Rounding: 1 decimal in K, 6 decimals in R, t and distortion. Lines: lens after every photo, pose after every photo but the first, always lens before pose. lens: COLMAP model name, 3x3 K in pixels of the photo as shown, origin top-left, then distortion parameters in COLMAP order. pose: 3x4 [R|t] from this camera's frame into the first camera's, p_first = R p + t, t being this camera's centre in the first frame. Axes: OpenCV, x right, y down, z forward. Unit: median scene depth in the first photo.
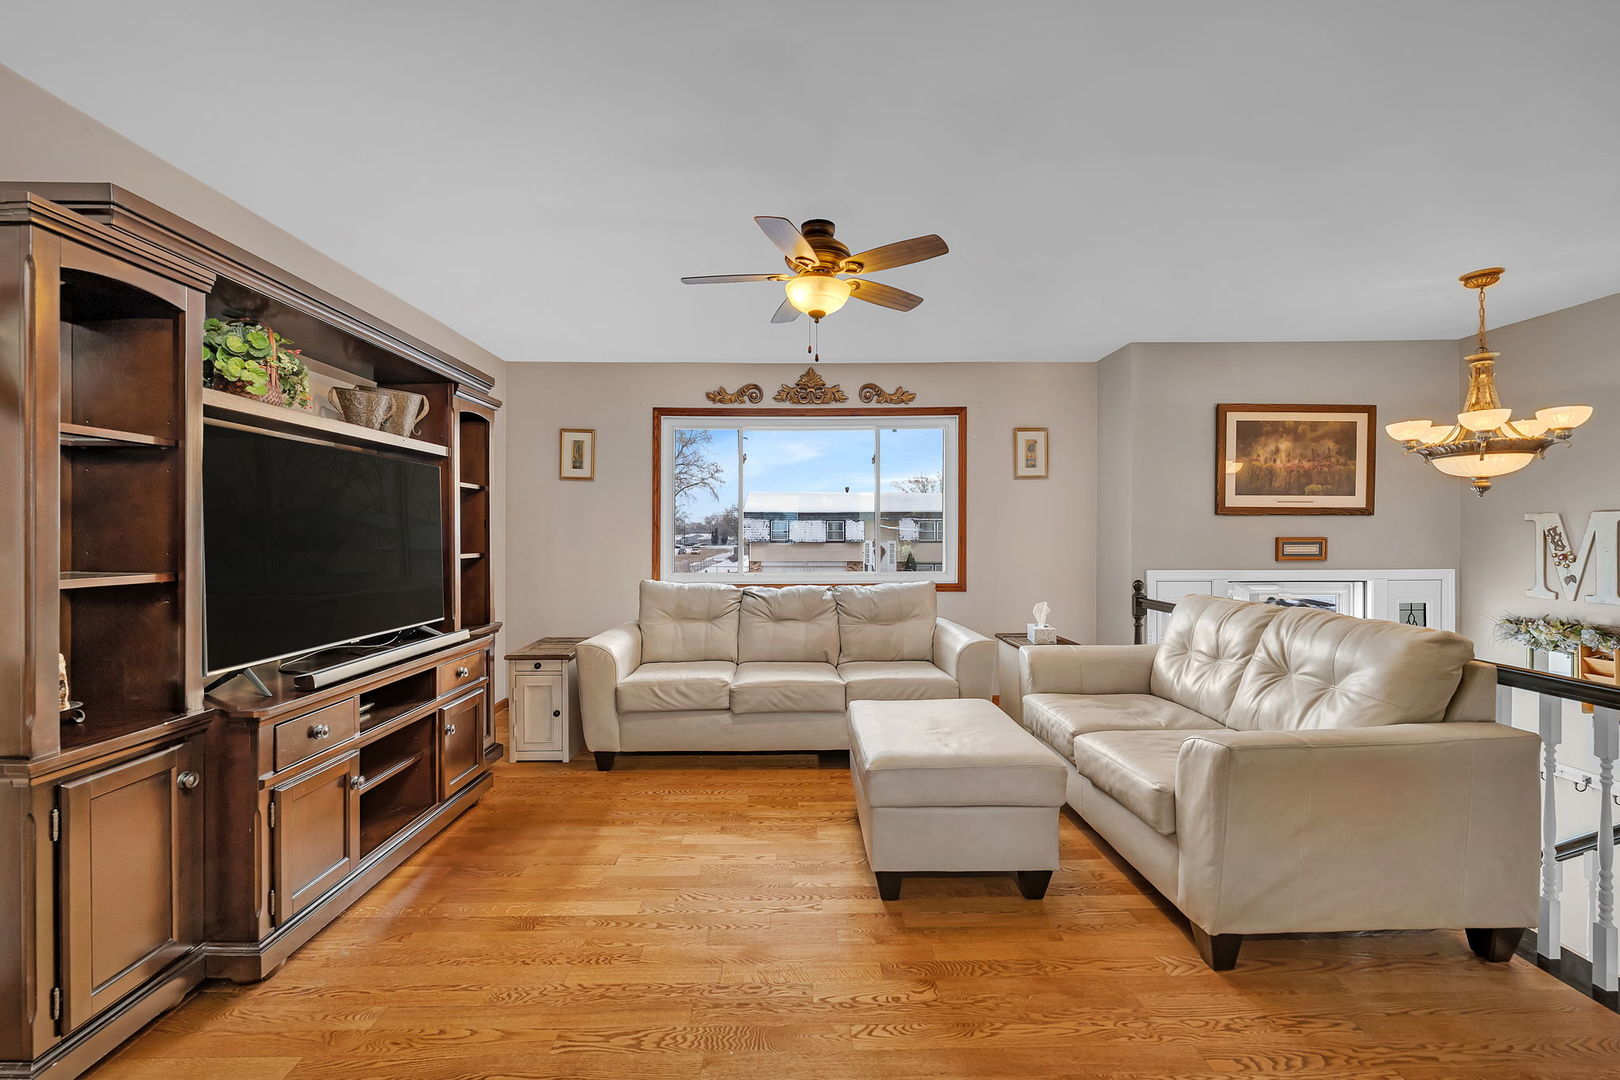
lens RADIAL K [[670.2, 0, 809.3], [0, 670.2, 532.2], [0, 0, 1]] dist [-0.001742, -0.000447]
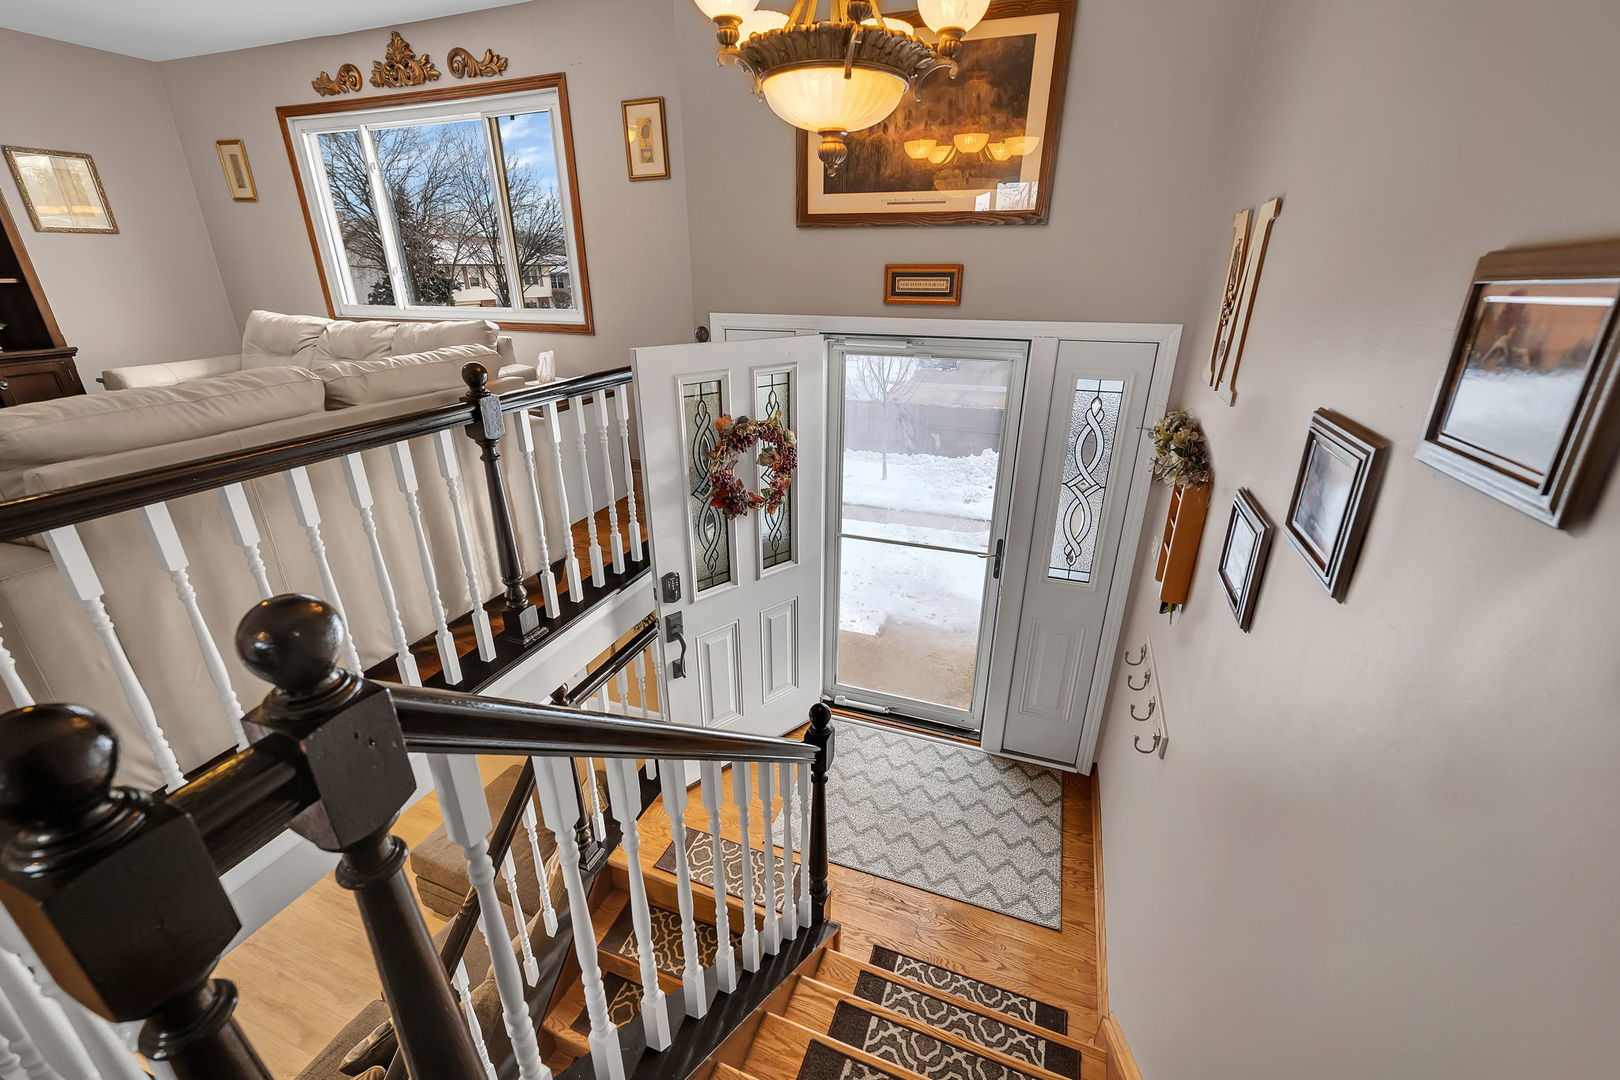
lens RADIAL K [[670.2, 0, 810.0], [0, 670.2, 547.4], [0, 0, 1]] dist [-0.001742, -0.000447]
pose [[0.930454, 0.143725, -0.337044, 0.810269], [-0.004750, 0.924511, 0.381125, 0.012772], [0.366378, -0.353018, 0.860898, 0.288350]]
